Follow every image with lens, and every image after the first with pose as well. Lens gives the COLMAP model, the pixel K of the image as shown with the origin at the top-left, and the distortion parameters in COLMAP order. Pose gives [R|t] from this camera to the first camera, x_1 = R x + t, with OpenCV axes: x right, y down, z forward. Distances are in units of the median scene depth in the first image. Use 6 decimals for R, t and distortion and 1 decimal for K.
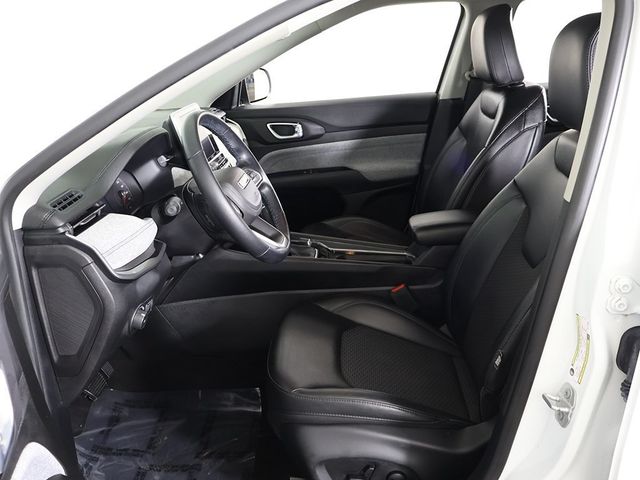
lens RADIAL K [[613.0, 0, 321.1], [0, 613.0, 242.1], [0, 0, 1]] dist [-0.001607, 0.000000]
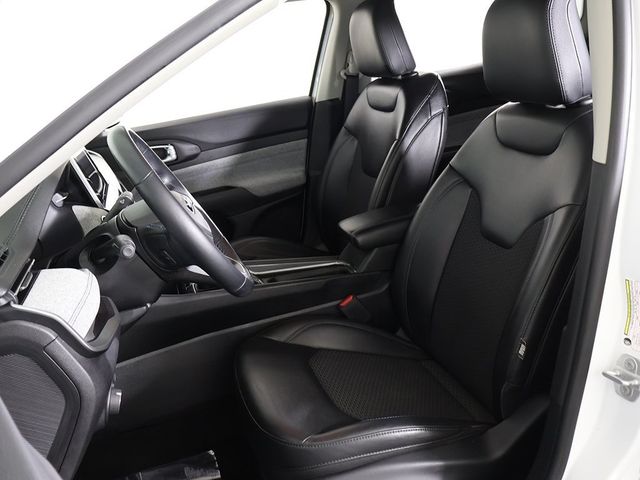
lens RADIAL K [[613.0, 0, 319.9], [0, 613.0, 238.0], [0, 0, 1]] dist [-0.001607, 0.000000]
pose [[0.939240, -0.166612, 0.300116, -0.164315], [0.179994, 0.983516, -0.017301, -0.007668], [-0.292286, 0.070269, 0.953746, 0.128389]]
